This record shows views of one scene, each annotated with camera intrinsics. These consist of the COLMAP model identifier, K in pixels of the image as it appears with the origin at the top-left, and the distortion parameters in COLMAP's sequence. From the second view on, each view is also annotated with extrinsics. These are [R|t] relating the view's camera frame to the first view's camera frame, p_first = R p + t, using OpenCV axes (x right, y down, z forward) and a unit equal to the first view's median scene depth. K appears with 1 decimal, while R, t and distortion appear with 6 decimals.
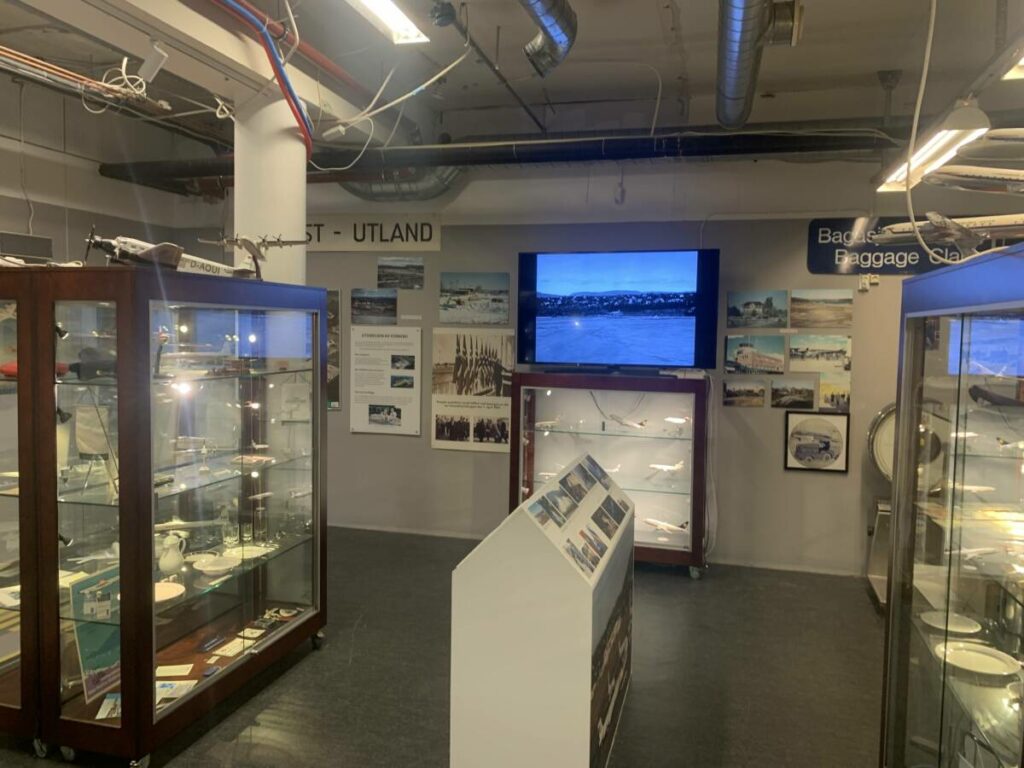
lens RADIAL K [[809.7, 0, 512.0], [0, 809.7, 384.0], [0, 0, 1]] dist [-0.015529, 0.046271]
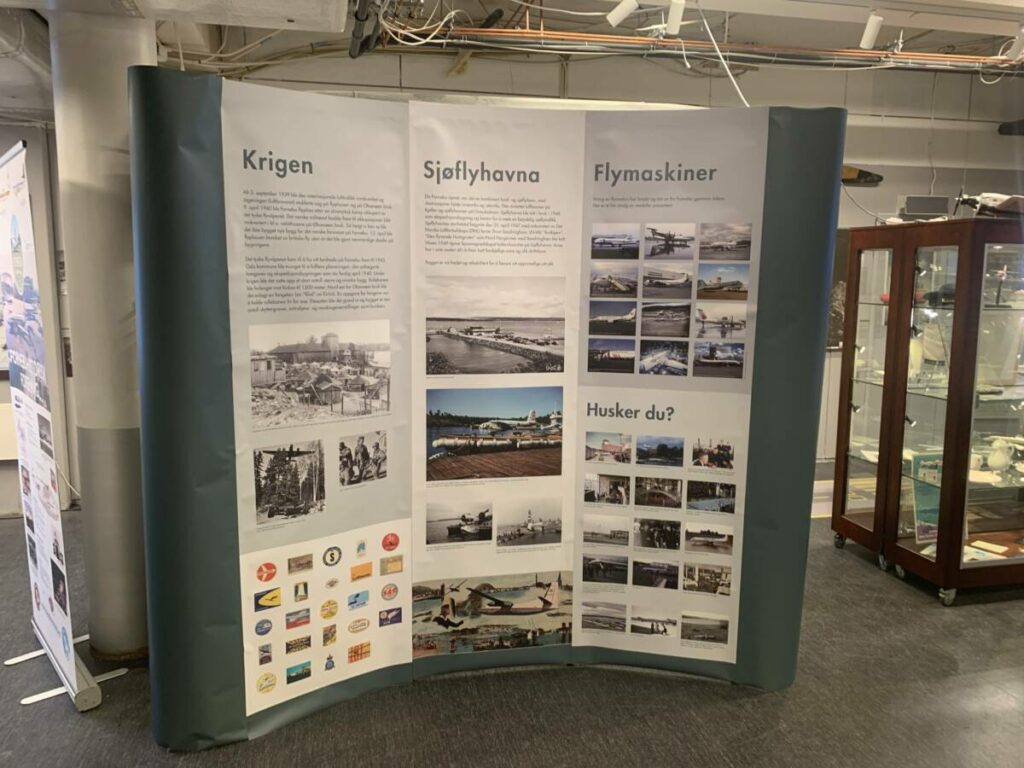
lens RADIAL K [[809.7, 0, 512.0], [0, 809.7, 384.0], [0, 0, 1]] dist [-0.015529, 0.046271]
pose [[0.509101, 0.095734, -0.855366, 0.253791], [-0.048145, 0.995407, 0.082752, 0.042578], [0.859359, -0.000948, 0.511372, -0.266751]]
